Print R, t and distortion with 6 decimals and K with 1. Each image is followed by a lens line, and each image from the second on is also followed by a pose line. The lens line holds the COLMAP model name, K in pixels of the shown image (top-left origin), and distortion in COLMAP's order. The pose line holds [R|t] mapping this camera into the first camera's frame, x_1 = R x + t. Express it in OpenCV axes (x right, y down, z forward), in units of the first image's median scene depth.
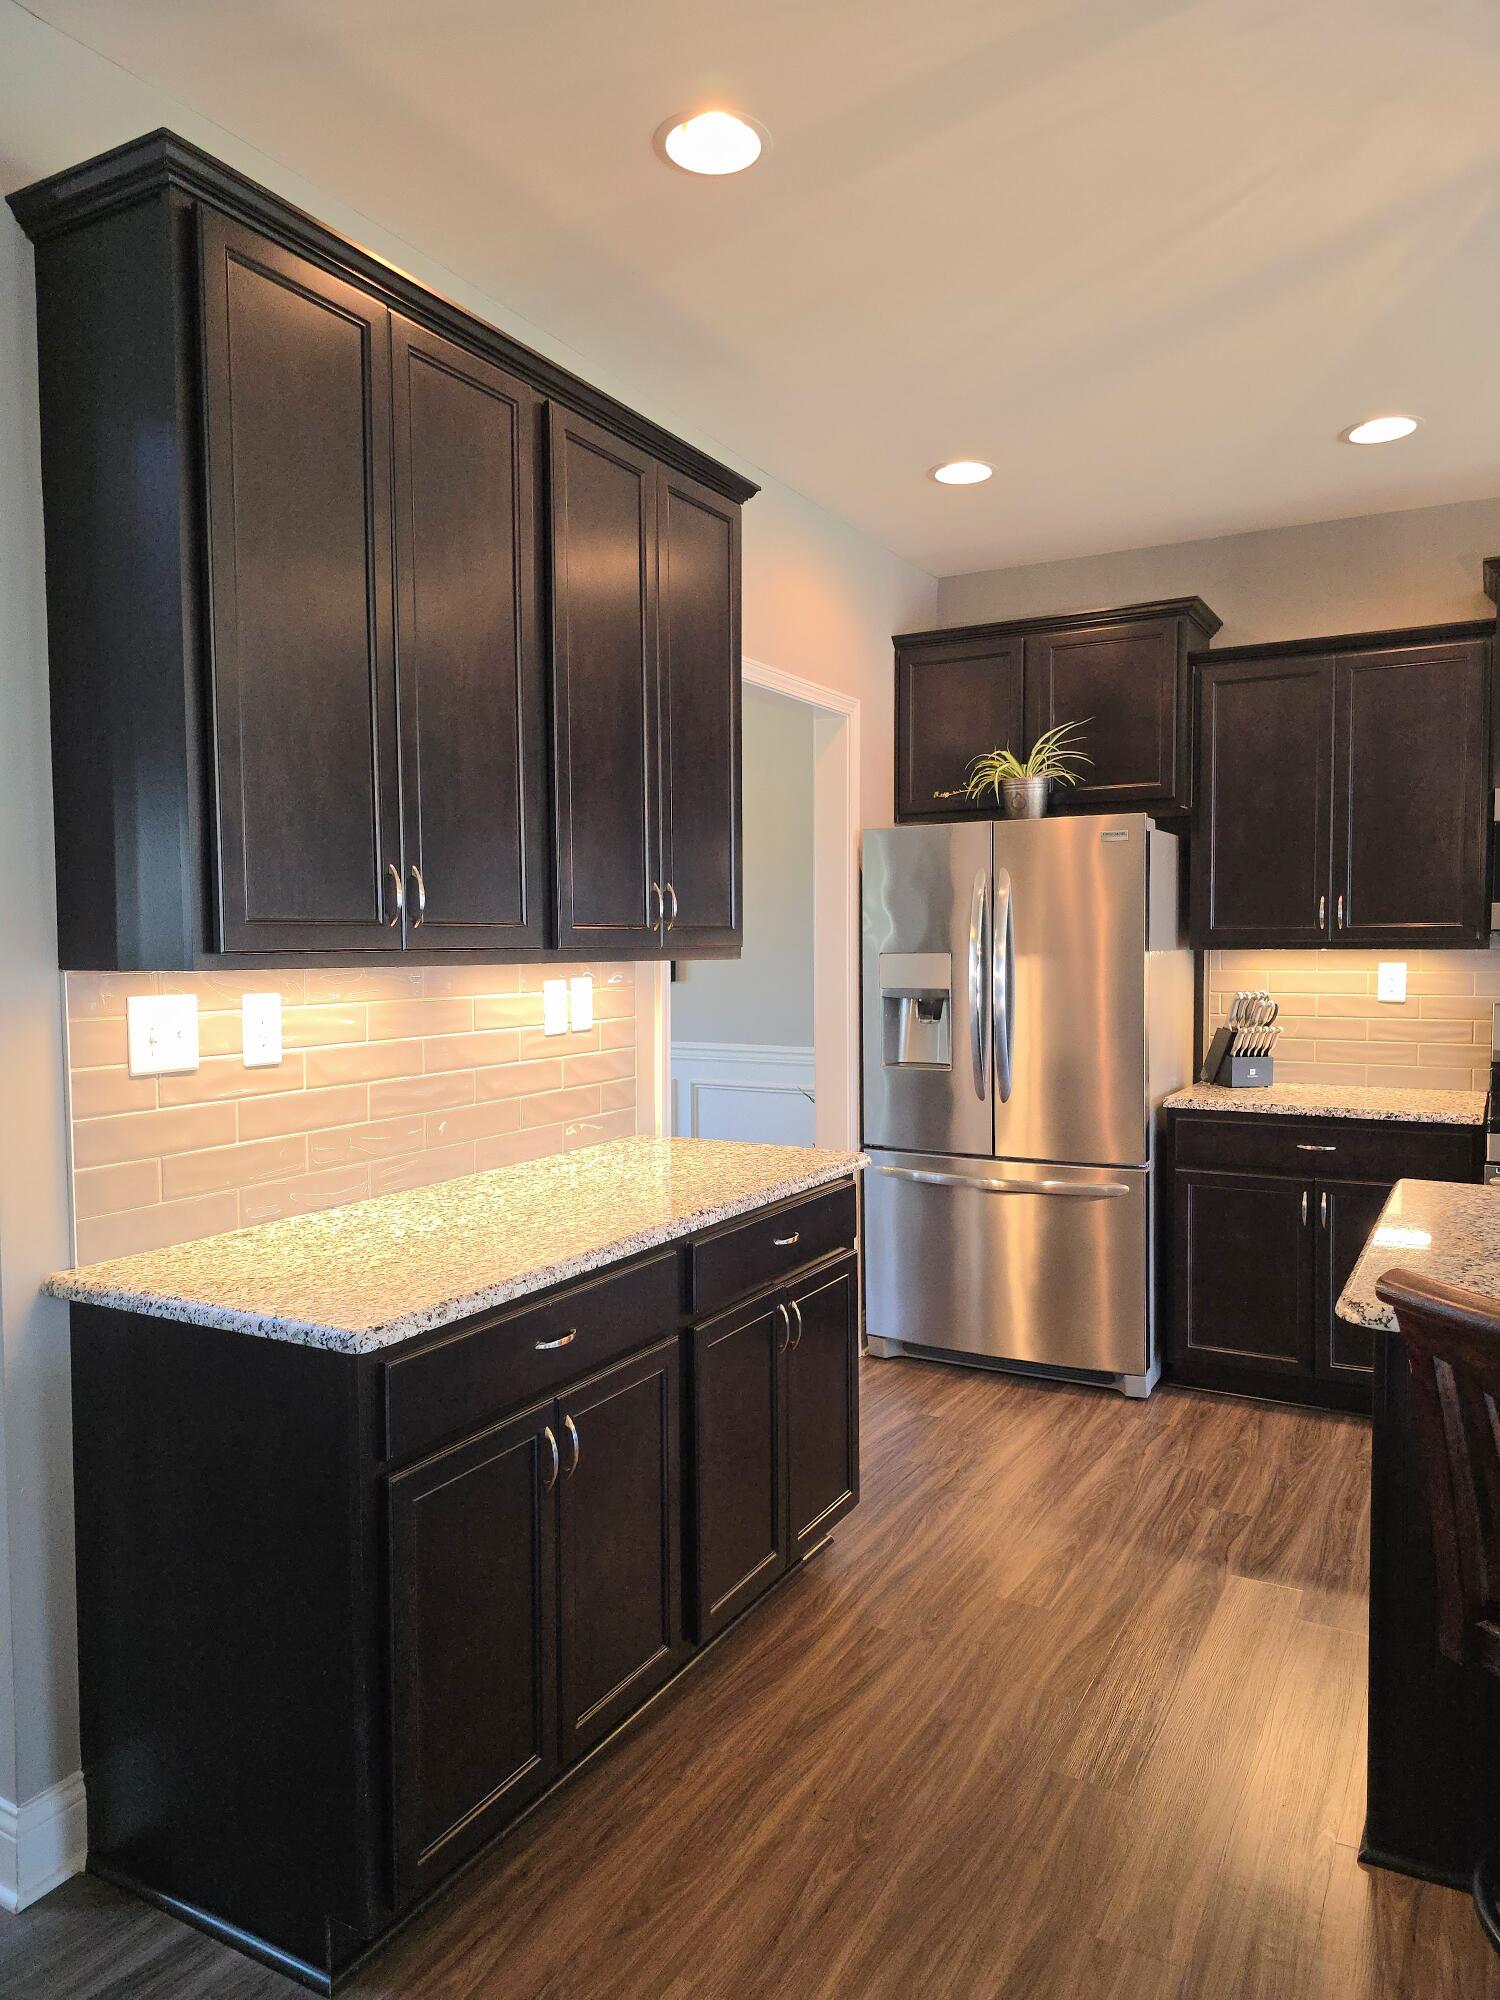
lens RADIAL K [[1337.4, 0, 750.0], [0, 1337.4, 1000.0], [0, 0, 1]] dist [0.000952, -0.001129]
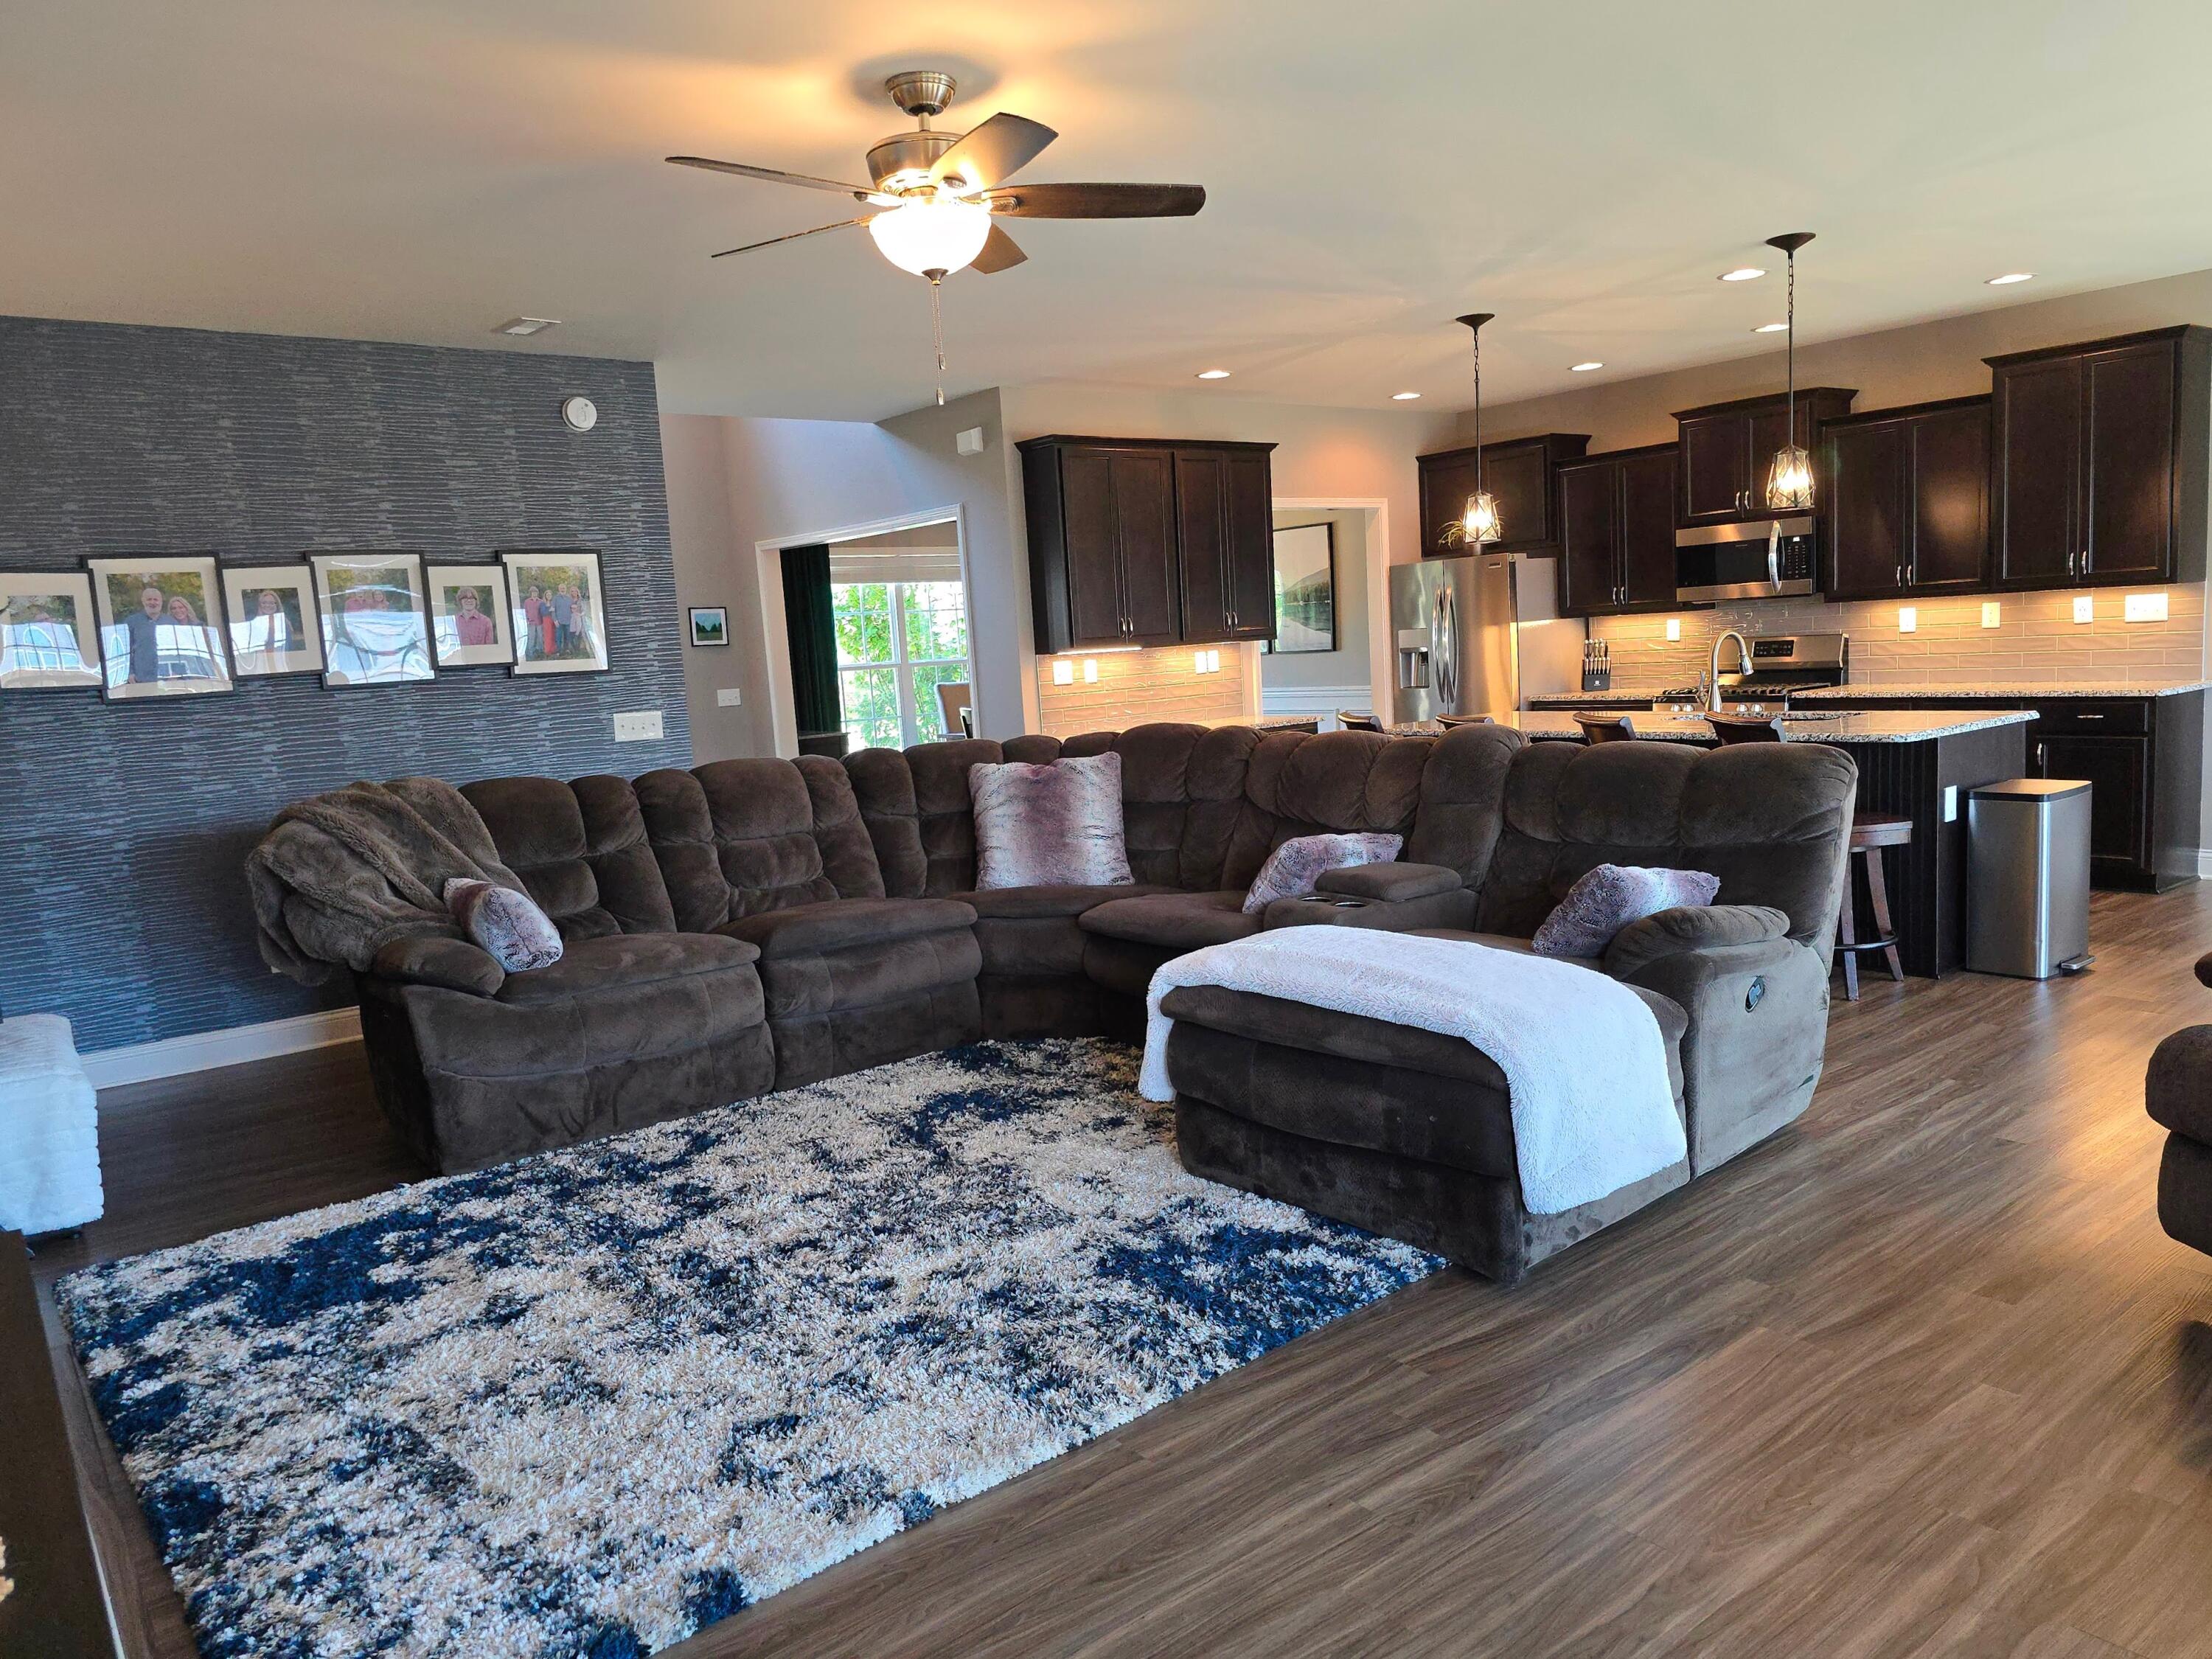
lens RADIAL K [[1479.2, 0, 1106.0], [0, 1479.2, 829.5], [0, 0, 1]] dist [0.000952, -0.001129]
pose [[0.923987, -0.016911, -0.382051, 0.764958], [0.047018, 0.996466, 0.069603, 0.118614], [0.379524, -0.082276, 0.921516, -1.721650]]
